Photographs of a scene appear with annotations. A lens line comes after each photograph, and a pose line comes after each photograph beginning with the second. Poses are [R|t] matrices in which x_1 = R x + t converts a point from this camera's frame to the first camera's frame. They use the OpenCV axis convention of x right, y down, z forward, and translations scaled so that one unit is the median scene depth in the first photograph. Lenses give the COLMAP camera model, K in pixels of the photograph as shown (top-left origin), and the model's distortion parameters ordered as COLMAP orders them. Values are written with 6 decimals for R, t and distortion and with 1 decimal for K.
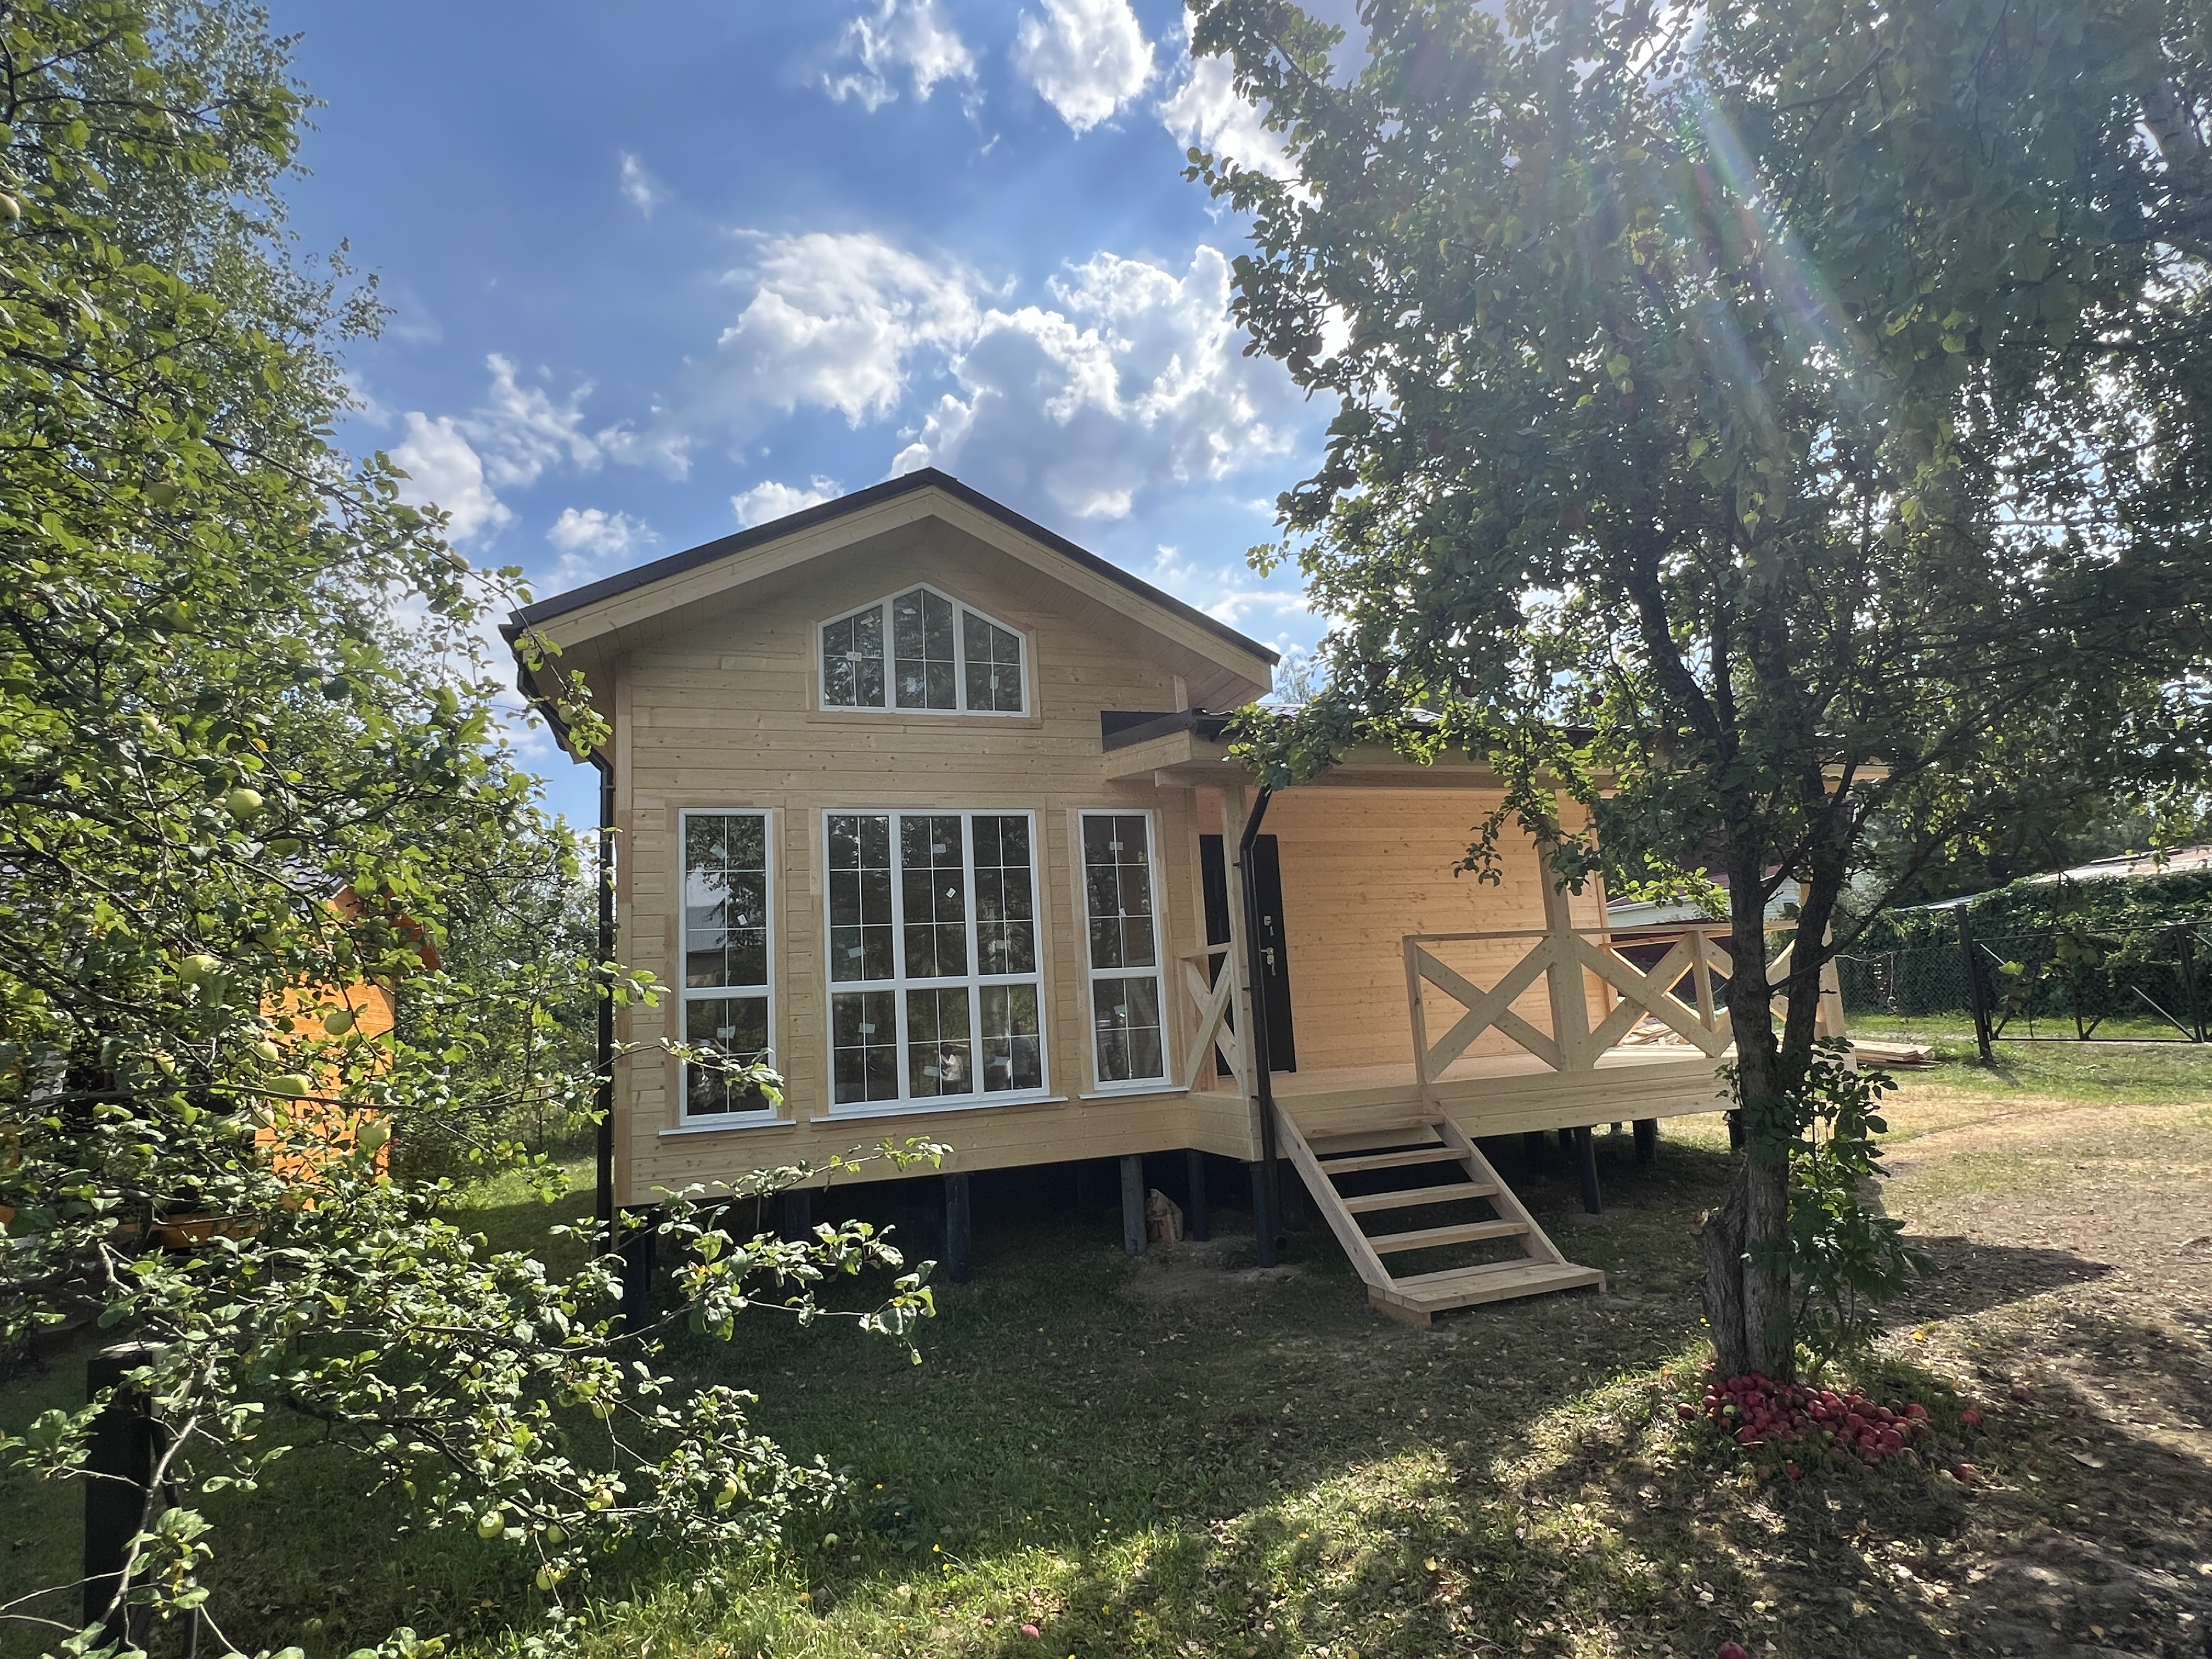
lens RADIAL K [[1108.0, 0, 1106.0], [0, 1108.0, 829.5], [0, 0, 1]] dist [-0.000279, -0.000490]
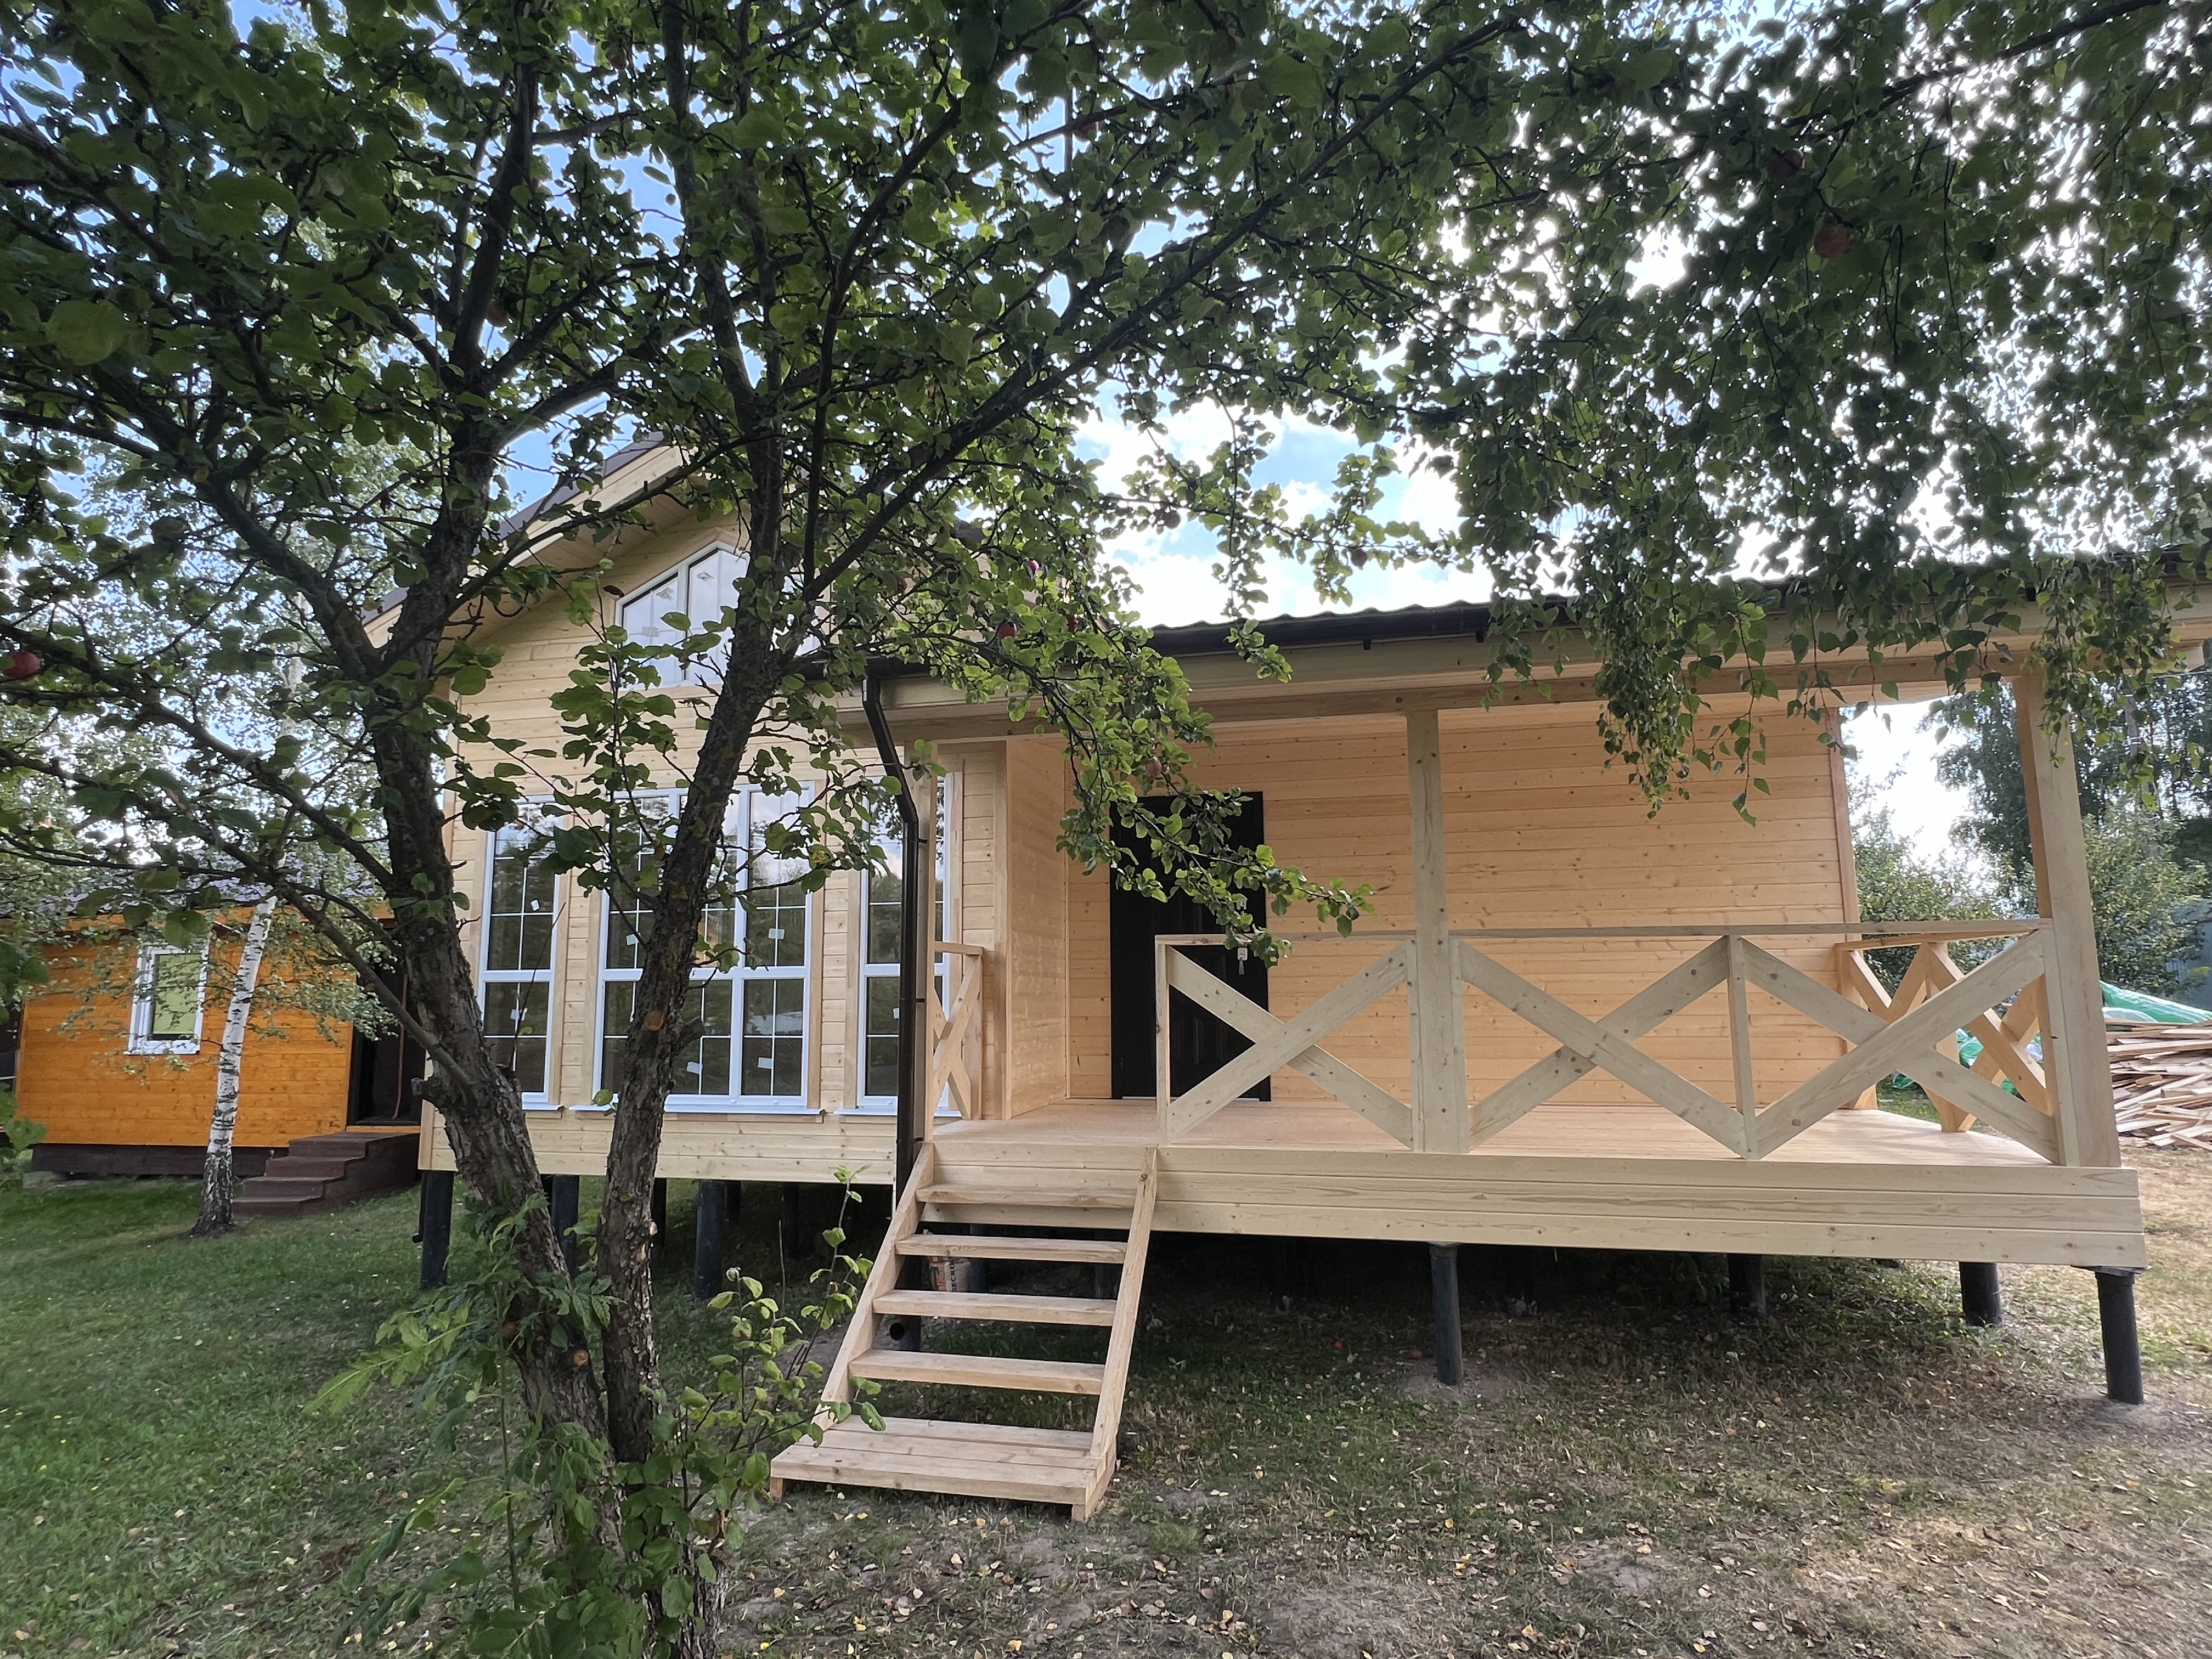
lens RADIAL K [[1108.0, 0, 1106.0], [0, 1108.0, 829.5], [0, 0, 1]] dist [-0.000279, -0.000490]
pose [[0.850578, -0.027261, -0.525142, 0.620861], [0.039787, 0.999129, 0.012578, 0.018594], [0.524342, -0.031593, 0.850922, 0.383968]]
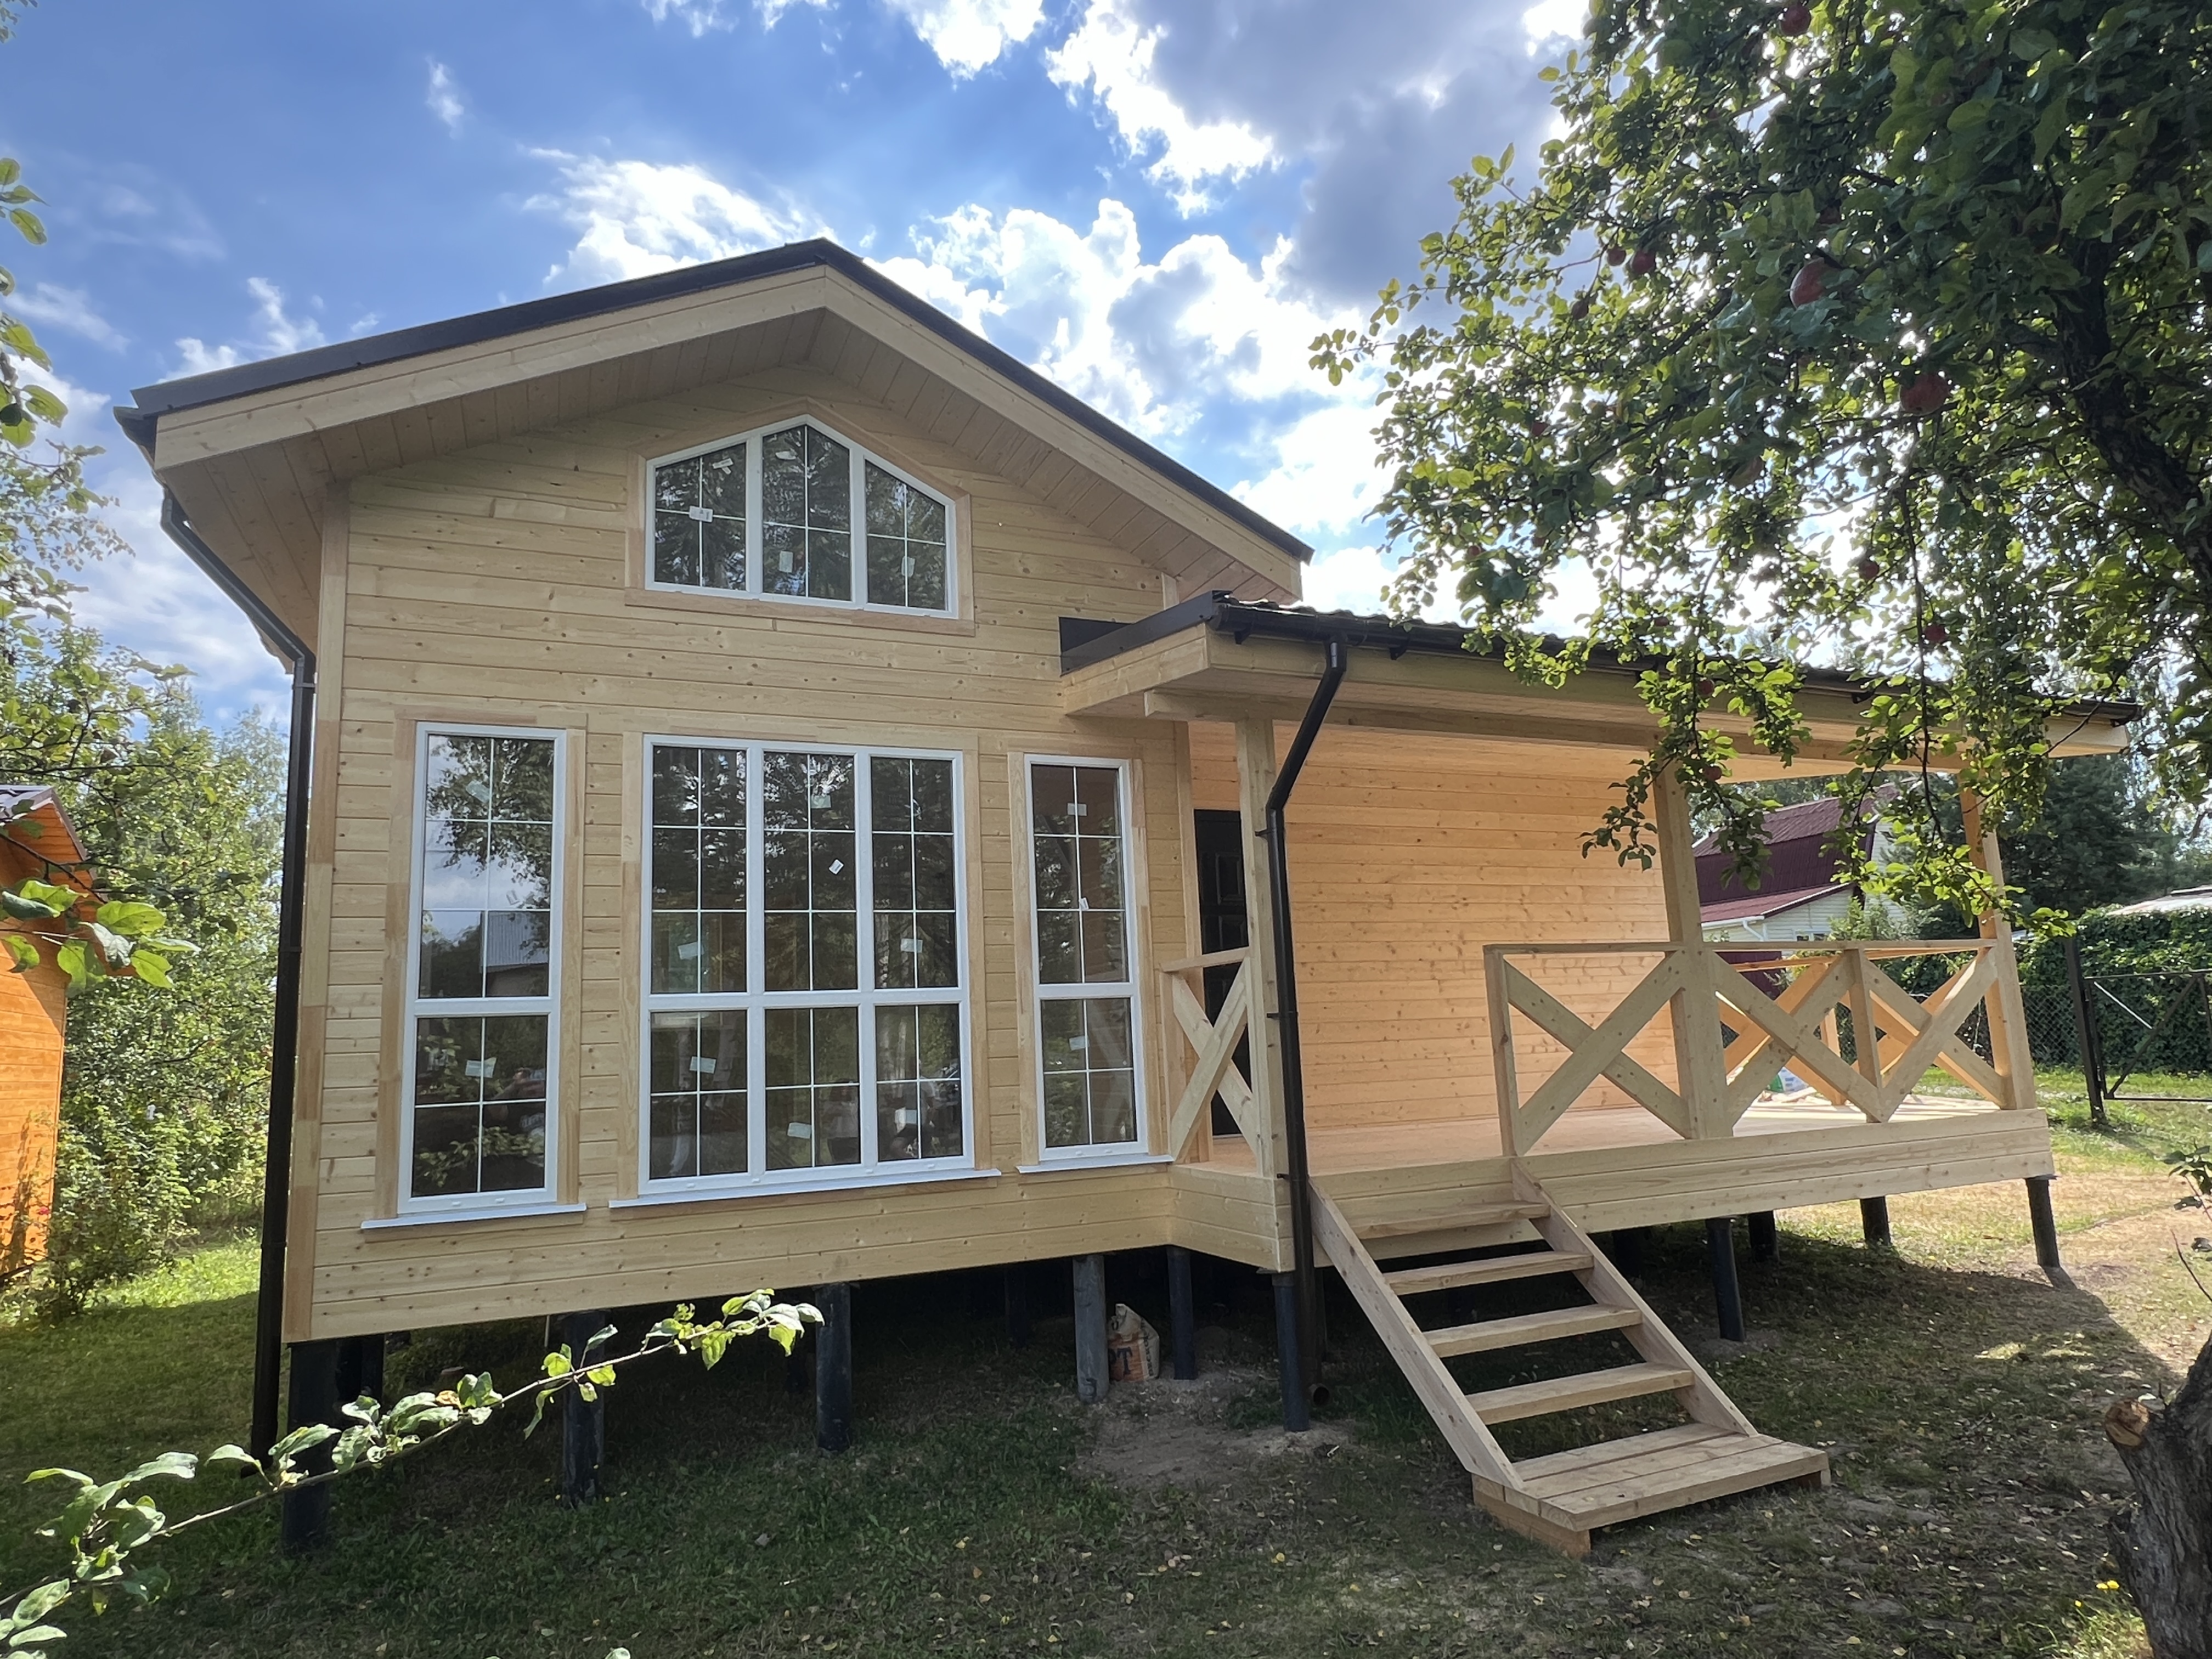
lens RADIAL K [[1282.5, 0, 1101.0], [0, 1282.5, 832.5], [0, 0, 1]] dist [-0.000974, 0.001804]
pose [[0.997470, 0.027150, 0.065705, -0.030888], [-0.026855, 0.999625, -0.005377, 0.036819], [-0.065826, 0.003599, 0.997825, 0.210130]]
